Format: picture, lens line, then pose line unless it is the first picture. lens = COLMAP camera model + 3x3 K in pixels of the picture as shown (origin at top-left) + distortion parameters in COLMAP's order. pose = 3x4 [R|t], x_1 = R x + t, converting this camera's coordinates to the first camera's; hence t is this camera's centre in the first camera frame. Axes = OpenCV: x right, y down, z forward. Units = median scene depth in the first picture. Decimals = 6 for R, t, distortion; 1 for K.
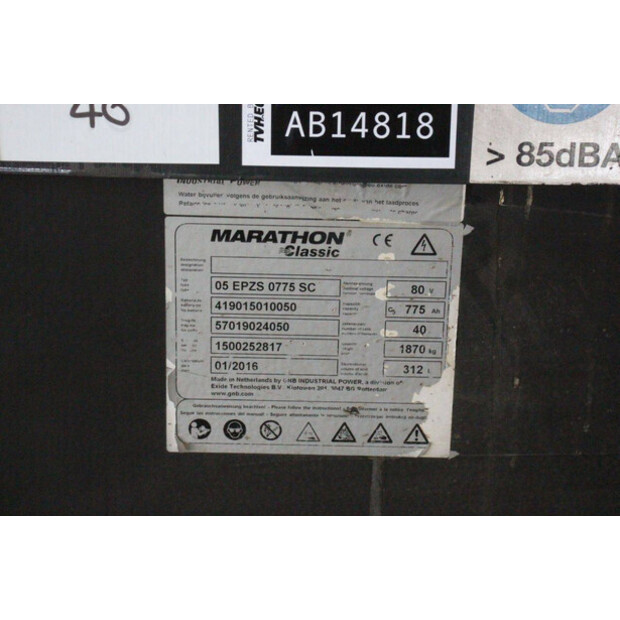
lens RADIAL K [[1460.7, 0, 311.7], [0, 1460.7, 307.6], [0, 0, 1]] dist [0.341089, 0.000000]
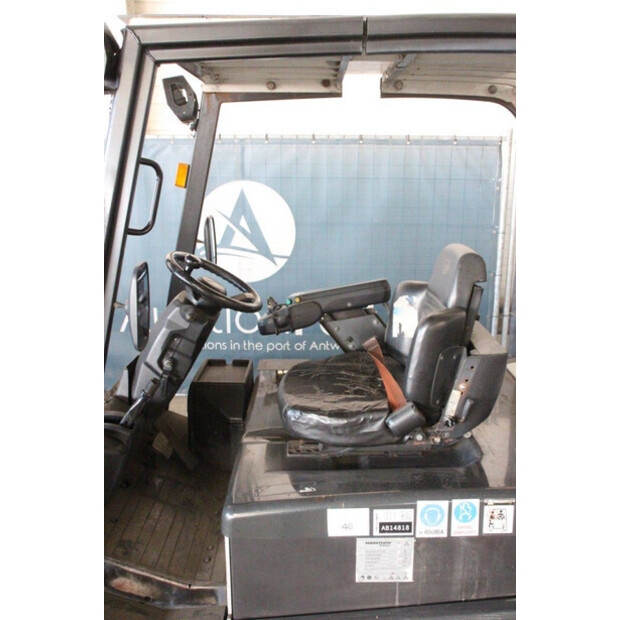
lens RADIAL K [[604.7, 0, 316.4], [0, 604.7, 307.1], [0, 0, 1]] dist [-0.059807, 0.000000]
pose [[0.999644, -0.024347, -0.010913, -0.190008], [0.022924, 0.993031, -0.115602, -0.607026], [0.013651, 0.115311, 0.993236, -1.141093]]
